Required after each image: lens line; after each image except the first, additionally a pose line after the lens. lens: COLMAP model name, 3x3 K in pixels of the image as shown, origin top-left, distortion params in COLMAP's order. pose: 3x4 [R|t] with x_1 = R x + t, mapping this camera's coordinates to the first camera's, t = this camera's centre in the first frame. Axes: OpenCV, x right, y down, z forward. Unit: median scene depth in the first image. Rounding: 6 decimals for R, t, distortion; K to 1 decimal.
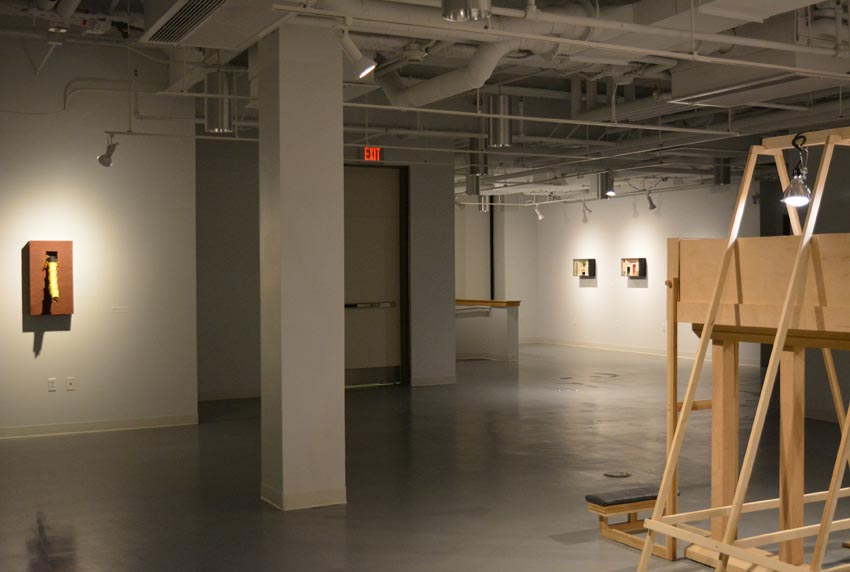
lens RADIAL K [[1004.9, 0, 425.0], [0, 1004.9, 286.0], [0, 0, 1]] dist [-0.013301, 0.002455]
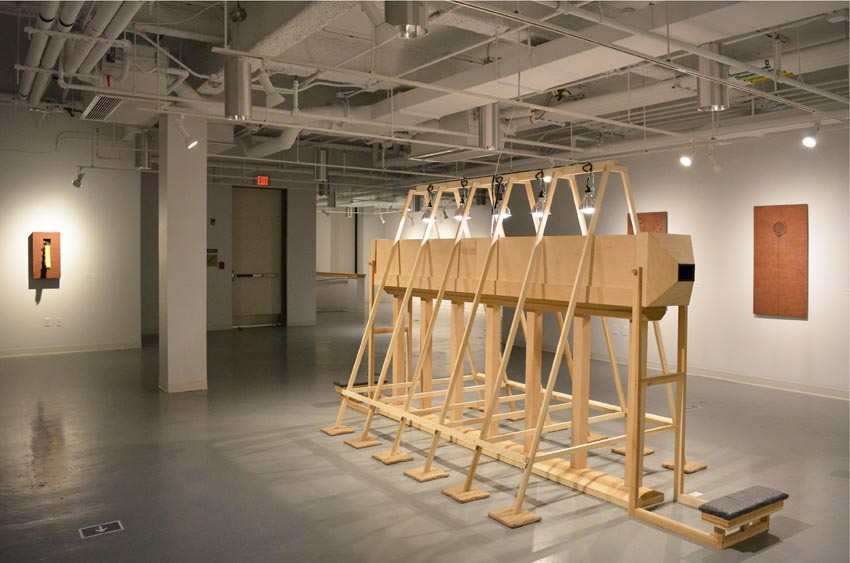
lens RADIAL K [[693.0, 0, 424.4], [0, 693.0, 268.9], [0, 0, 1]] dist [-0.010557, -0.009706]
pose [[0.995878, 0.013663, 0.089664, 0.126370], [-0.014137, 0.999889, 0.004650, -0.000088], [-0.089590, -0.005899, 0.995961, -0.146765]]
